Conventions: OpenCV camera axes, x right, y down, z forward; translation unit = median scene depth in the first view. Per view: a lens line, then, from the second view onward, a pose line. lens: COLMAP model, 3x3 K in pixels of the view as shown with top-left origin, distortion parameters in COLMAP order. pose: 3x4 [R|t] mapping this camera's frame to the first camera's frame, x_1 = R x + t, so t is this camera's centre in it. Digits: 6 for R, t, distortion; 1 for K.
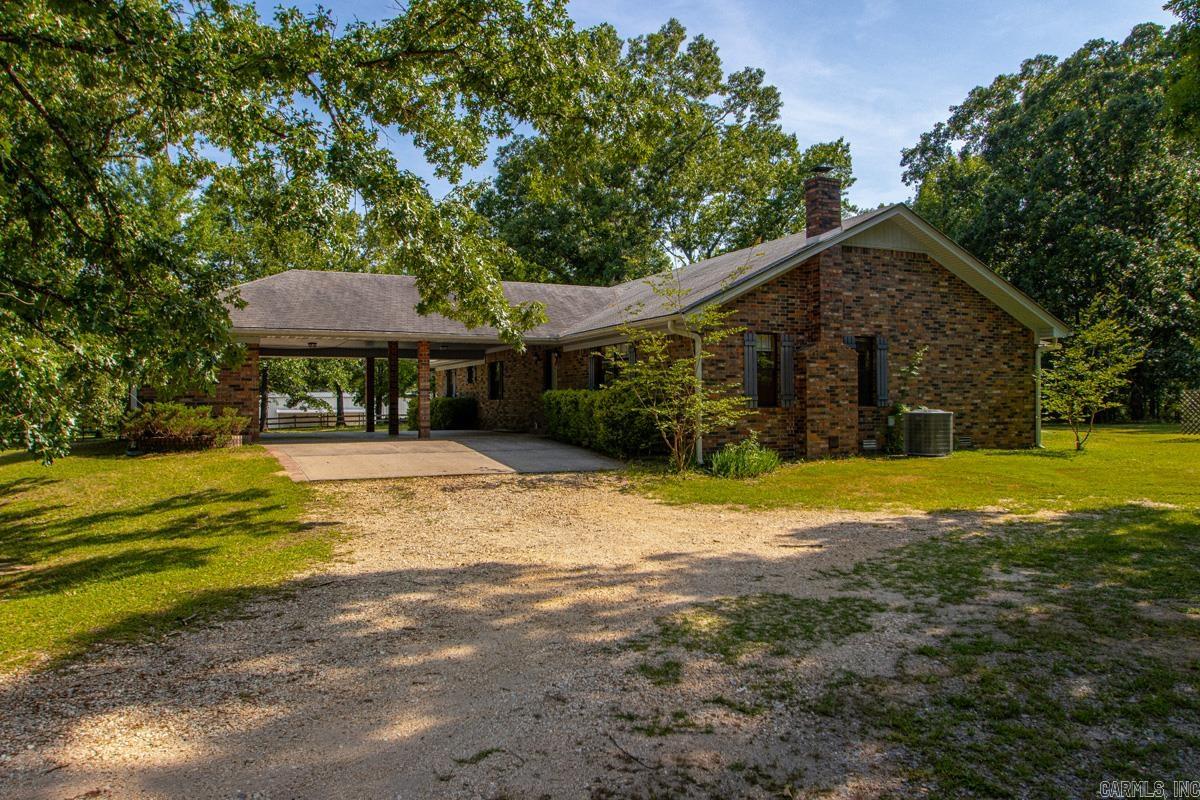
lens RADIAL K [[864.2, 0, 584.6], [0, 864.2, 403.5], [0, 0, 1]] dist [-0.038565, 0.007155]
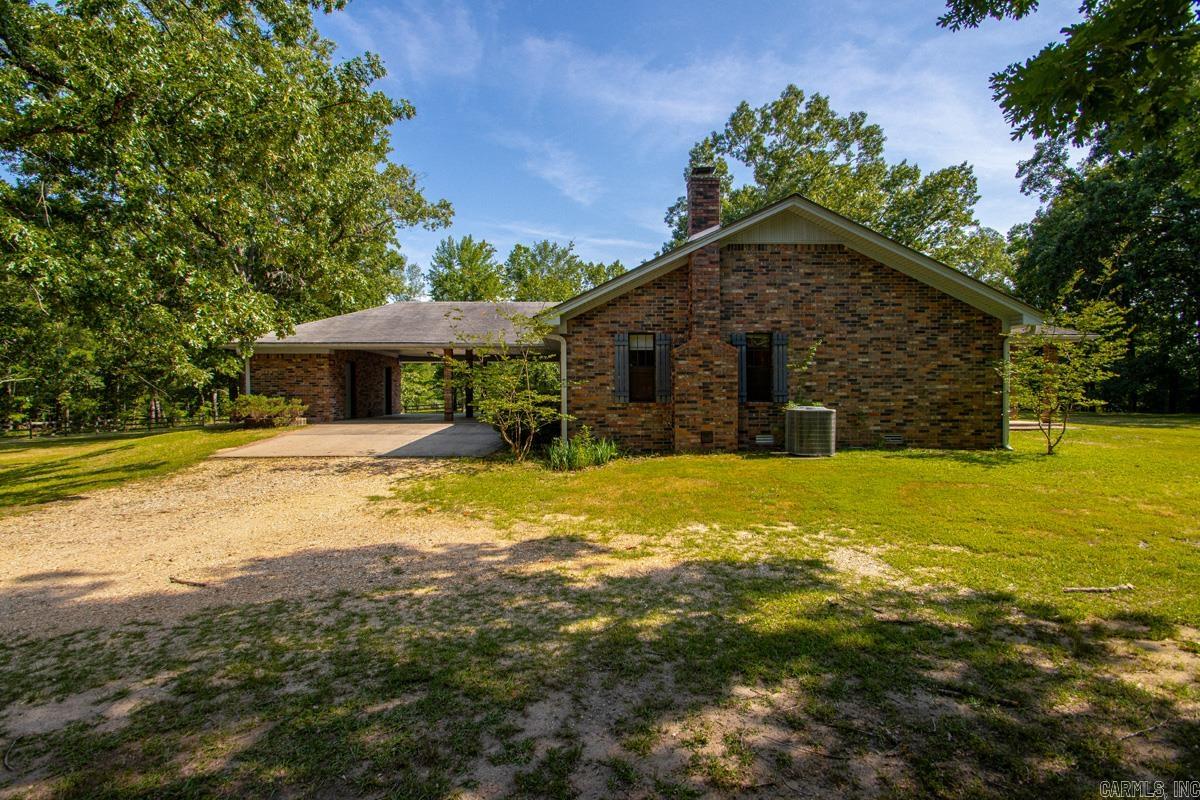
lens RADIAL K [[559.3, 0, 588.0], [0, 559.3, 398.8], [0, 0, 1]] dist [0.017958, -0.018722]
pose [[0.919996, 0.008142, -0.391844, 0.420348], [-0.001658, 0.999856, 0.016884, -0.011930], [0.391925, -0.014884, 0.919877, 0.332791]]
